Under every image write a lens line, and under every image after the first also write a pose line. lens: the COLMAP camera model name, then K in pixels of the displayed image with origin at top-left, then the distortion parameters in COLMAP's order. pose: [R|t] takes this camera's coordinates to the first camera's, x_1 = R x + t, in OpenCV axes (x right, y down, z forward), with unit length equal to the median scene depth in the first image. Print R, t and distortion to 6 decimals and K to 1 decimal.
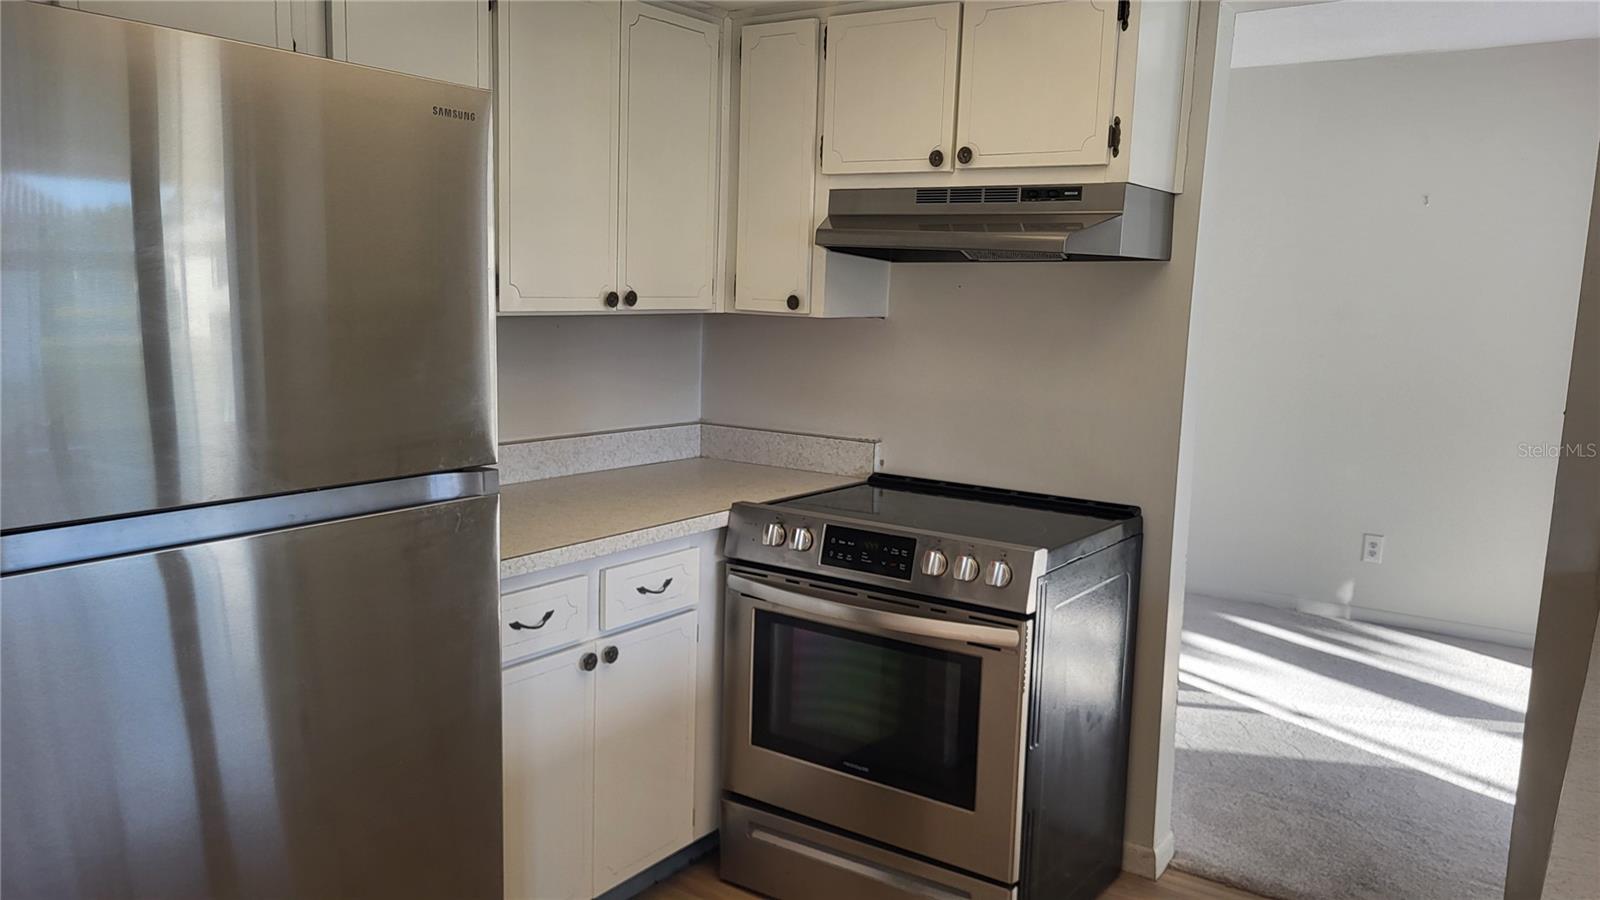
lens RADIAL K [[1206.6, 0, 800.0], [0, 1206.6, 450.0], [0, 0, 1]] dist [0.030962, -0.000883]
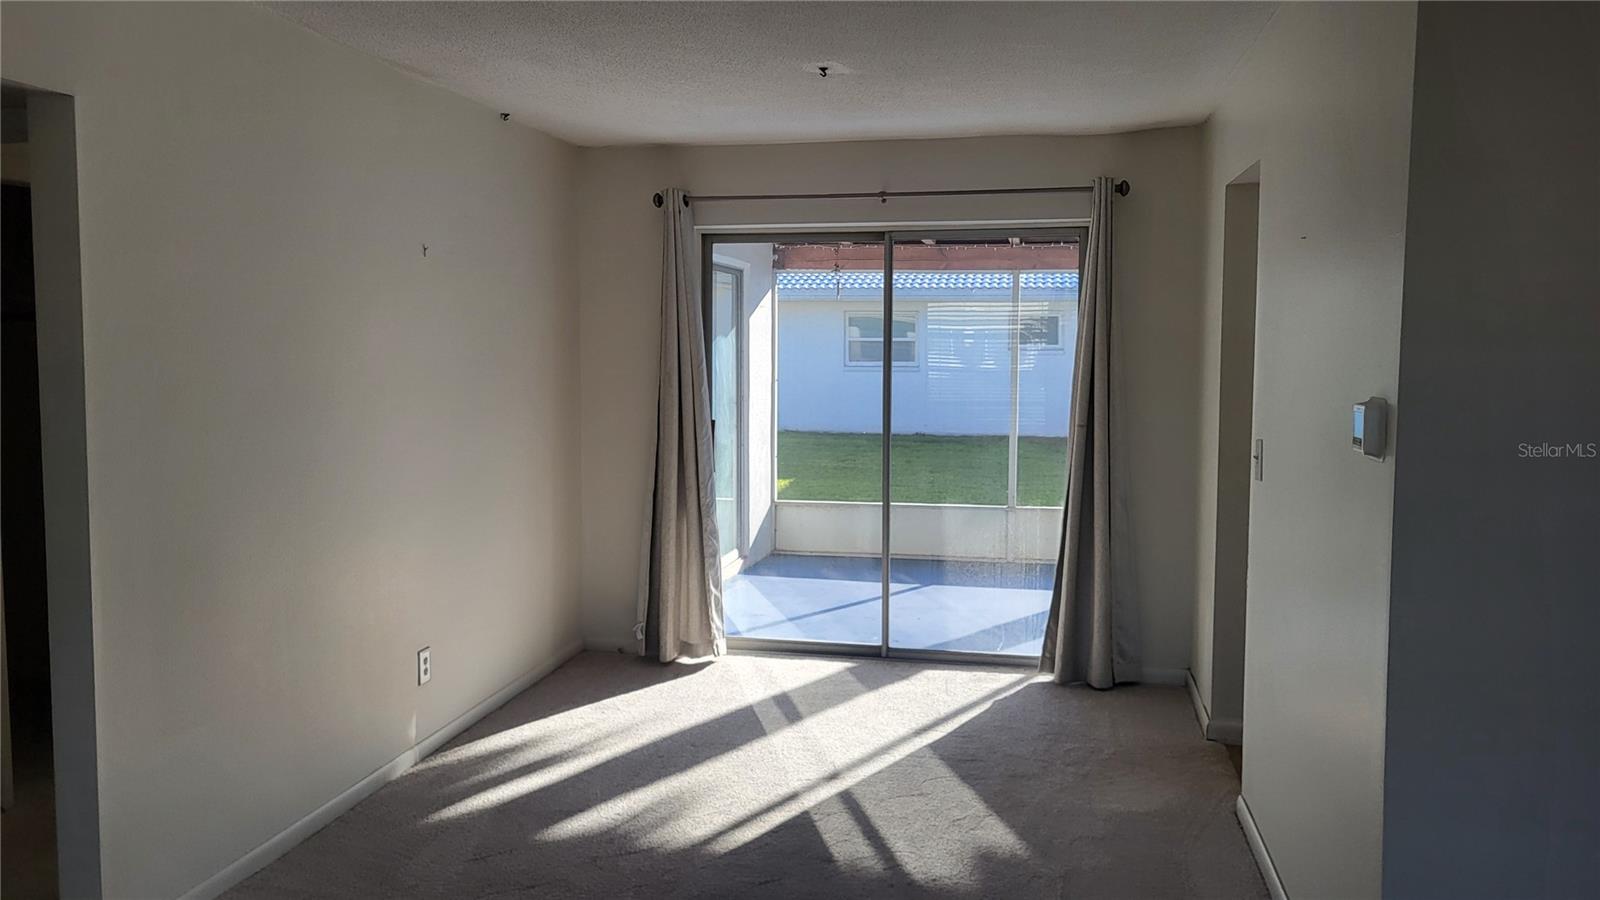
lens RADIAL K [[1161.4, 0, 802.2], [0, 1161.4, 437.5], [0, 0, 1]] dist [0.049877, -0.031569]
pose [[-0.375494, -0.099167, 0.921504, -0.680325], [0.114601, 0.981662, 0.152338, -0.321939], [-0.919713, 0.162808, -0.357243, 2.010018]]
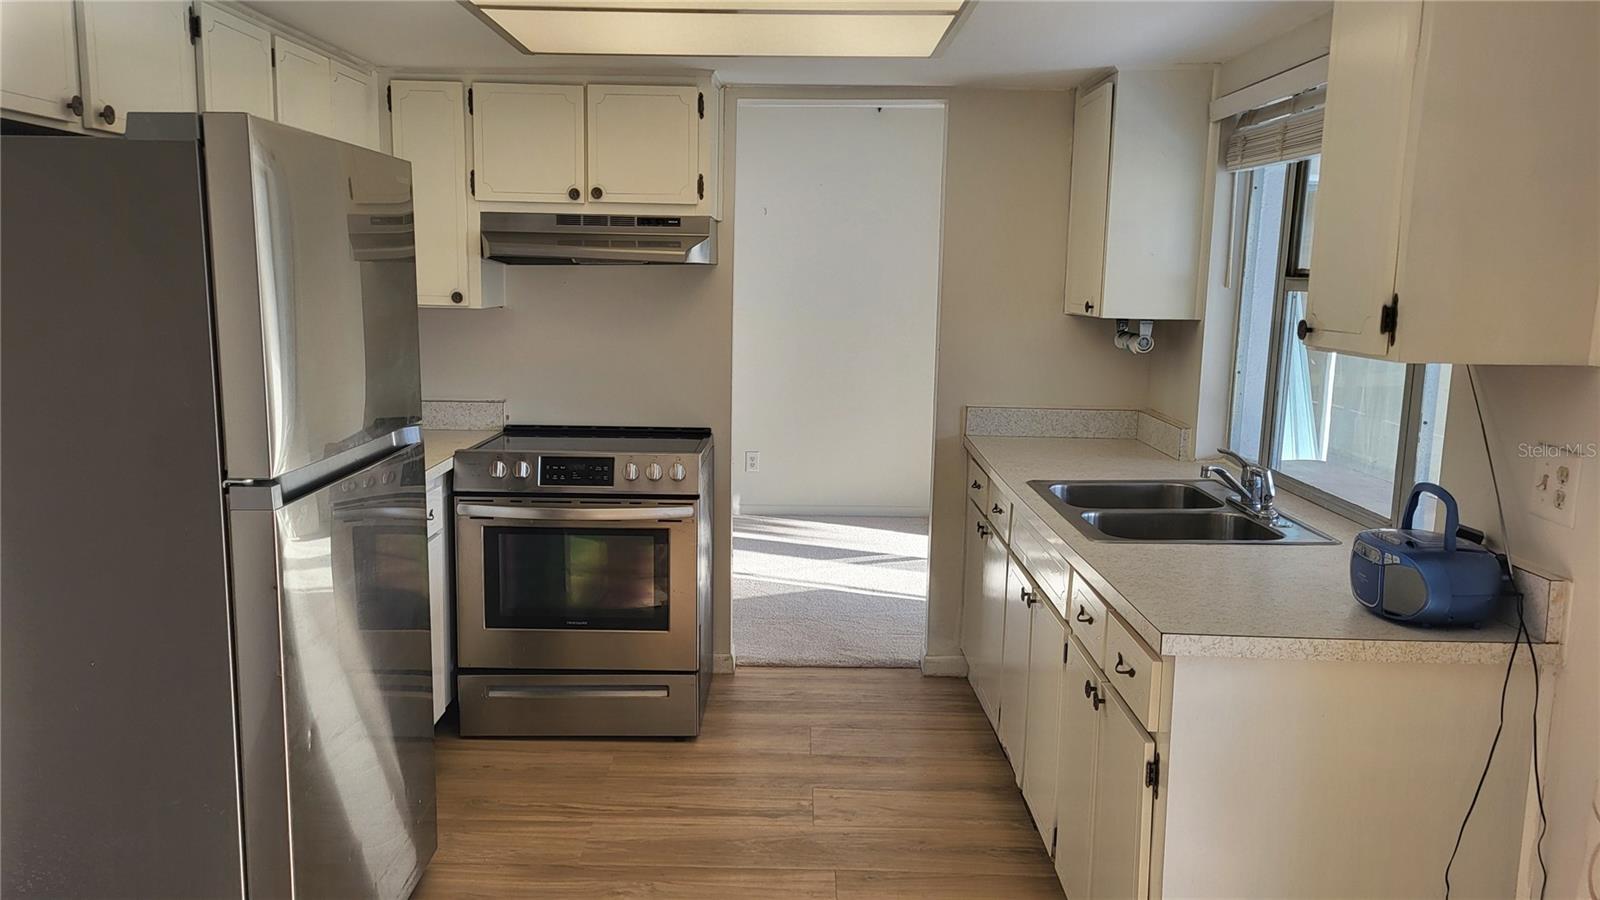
lens RADIAL K [[1161.4, 0, 802.2], [0, 1161.4, 437.5], [0, 0, 1]] dist [0.049877, -0.031569]
pose [[0.821630, -0.093135, 0.562360, -0.452672], [0.085933, 0.995525, 0.039322, 0.011713], [-0.563506, 0.016017, 0.825957, -0.267765]]
